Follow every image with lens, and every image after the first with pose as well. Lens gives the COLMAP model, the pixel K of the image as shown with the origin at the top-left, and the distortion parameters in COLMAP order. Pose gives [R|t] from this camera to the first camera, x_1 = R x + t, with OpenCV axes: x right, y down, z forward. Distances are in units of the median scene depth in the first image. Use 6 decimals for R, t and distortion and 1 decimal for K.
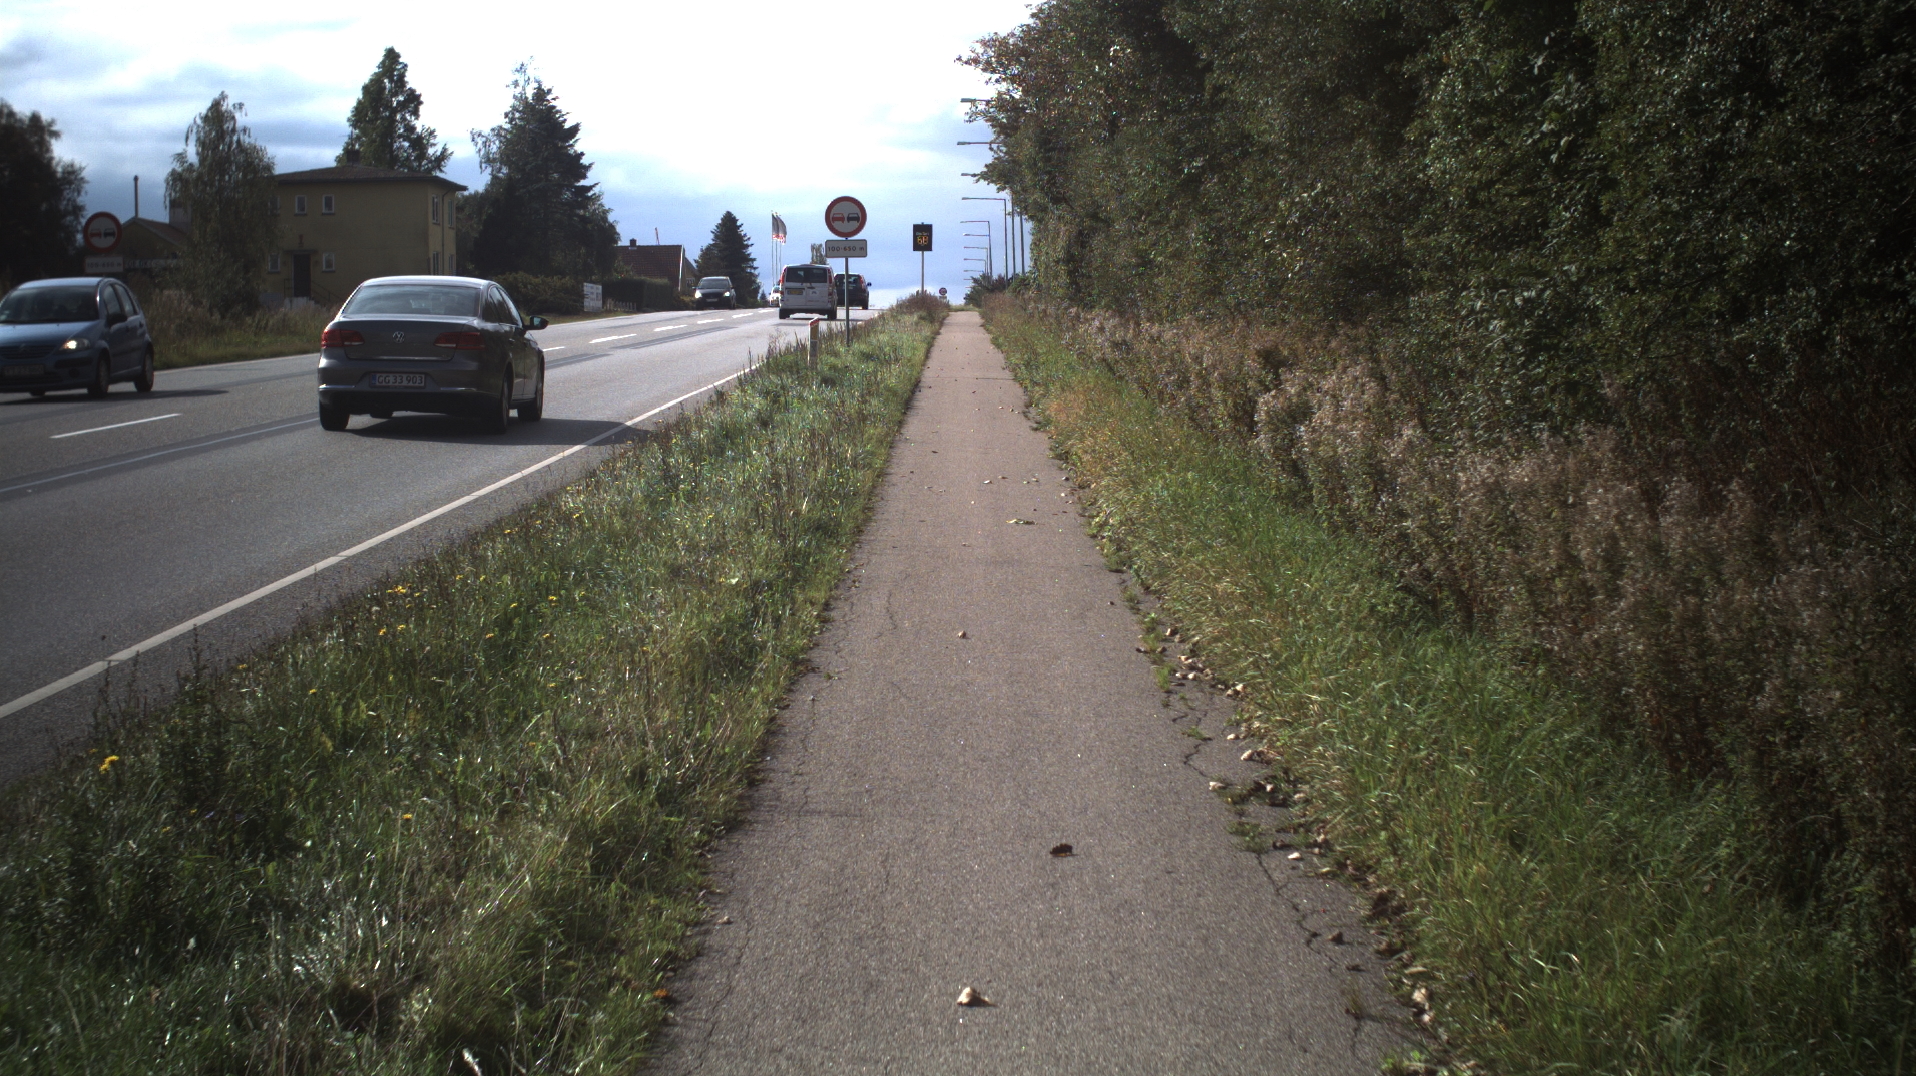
lens RADIAL K [[10911.8, 0, 968.3], [0, 10911.8, 537.5], [0, 0, 1]] dist [-2.613544, 0.000000]
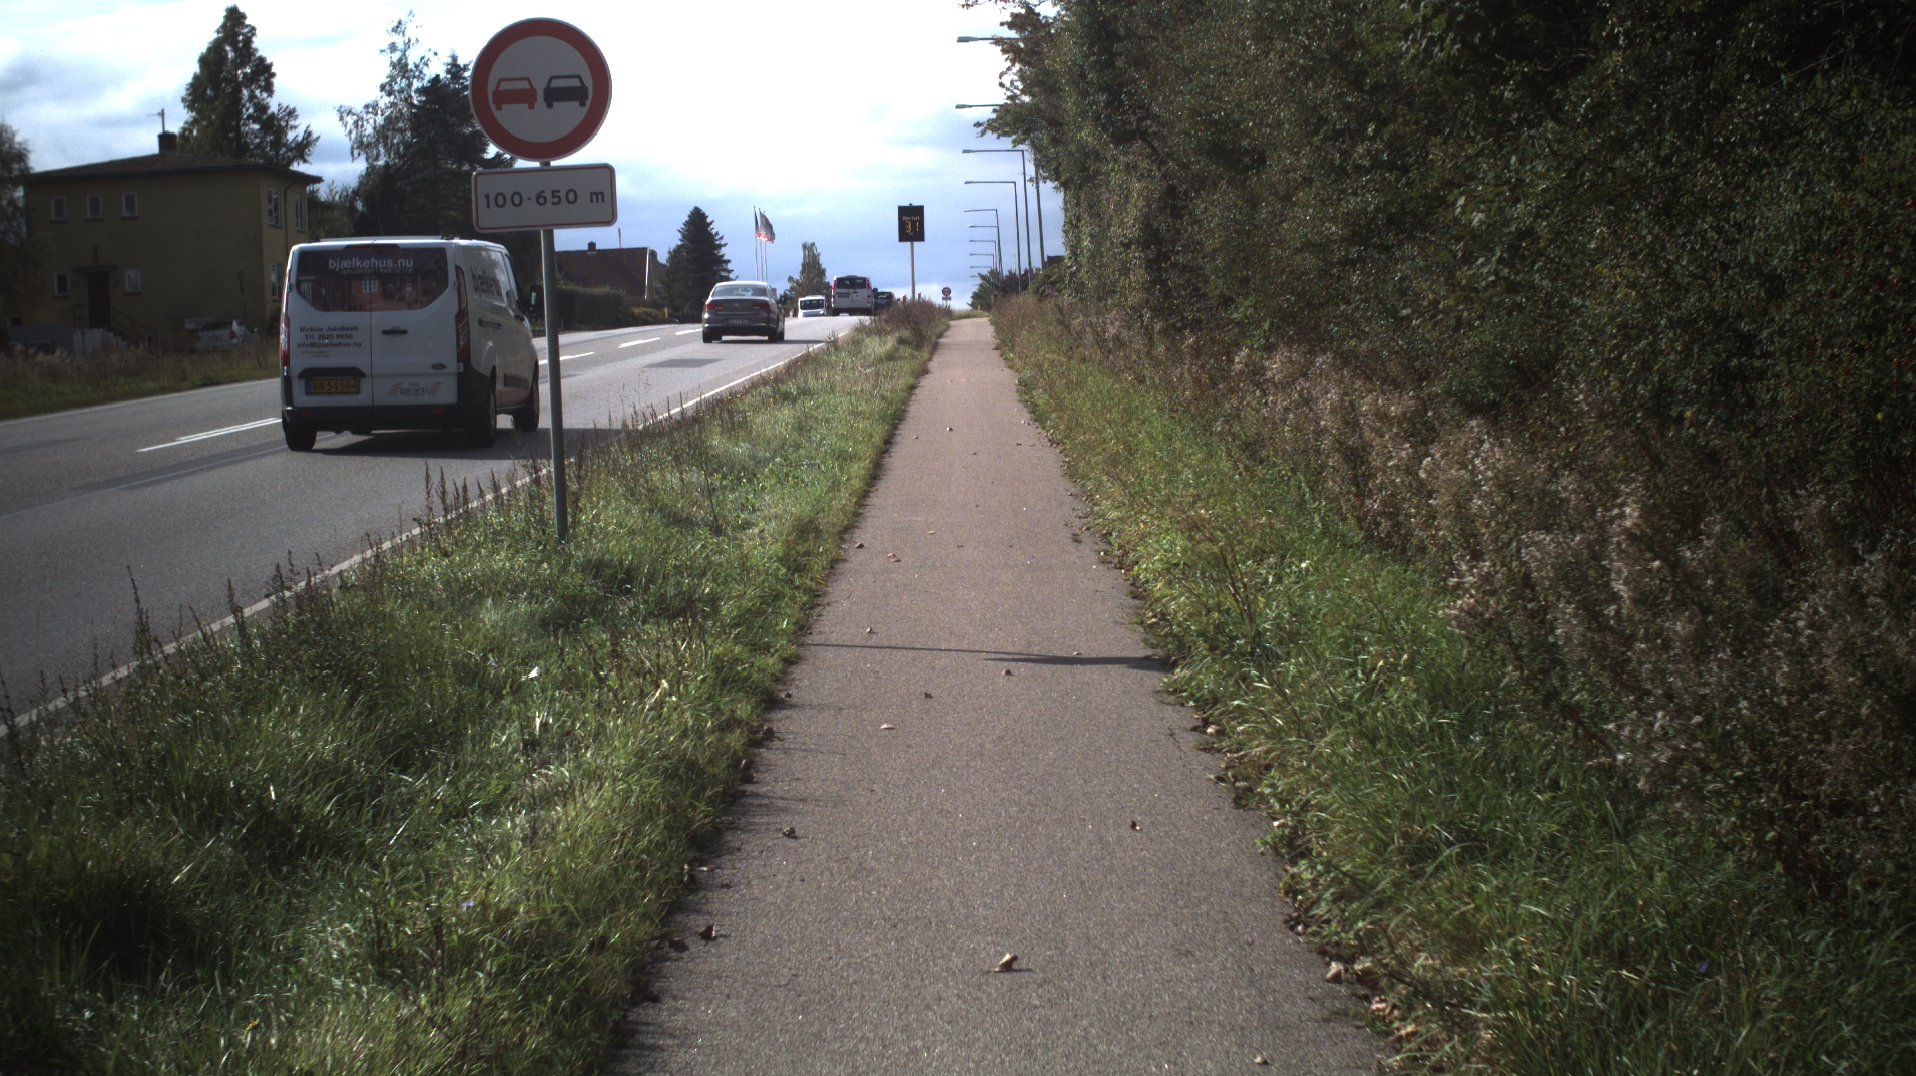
lens RADIAL K [[7703.9, 0, 955.5], [0, 7703.9, 554.5], [0, 0, 1]] dist [-1.287453, 0.000000]
pose [[0.999562, -0.029359, -0.003854, 0.000183], [0.029405, 0.999488, 0.012611, -0.011610], [0.003482, -0.012719, 0.999913, 0.480258]]
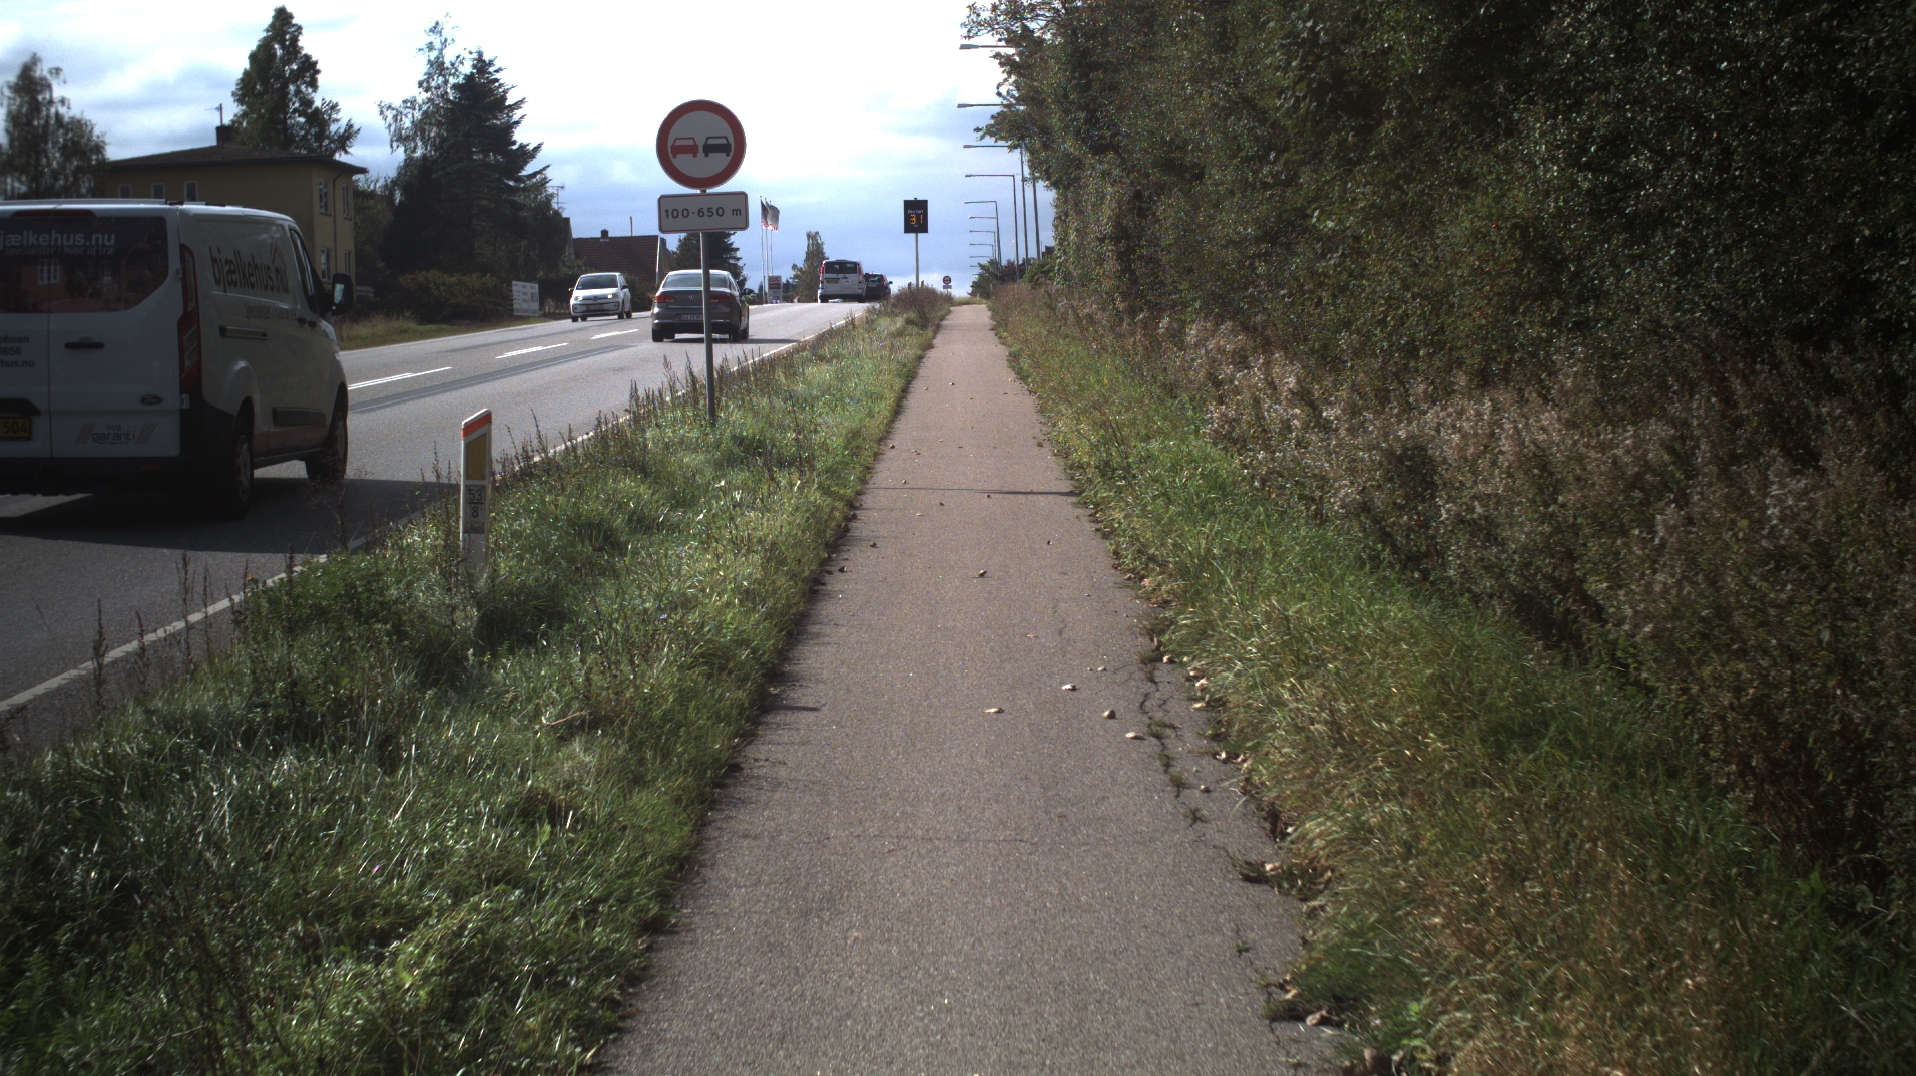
lens RADIAL K [[7703.9, 0, 961.7], [0, 7703.9, 523.6], [0, 0, 1]] dist [-1.287453, 0.000000]
pose [[0.999763, -0.021609, -0.002714, 0.000279], [0.021635, 0.999716, 0.009968, -0.010149], [0.002498, -0.010025, 0.999947, 0.419615]]
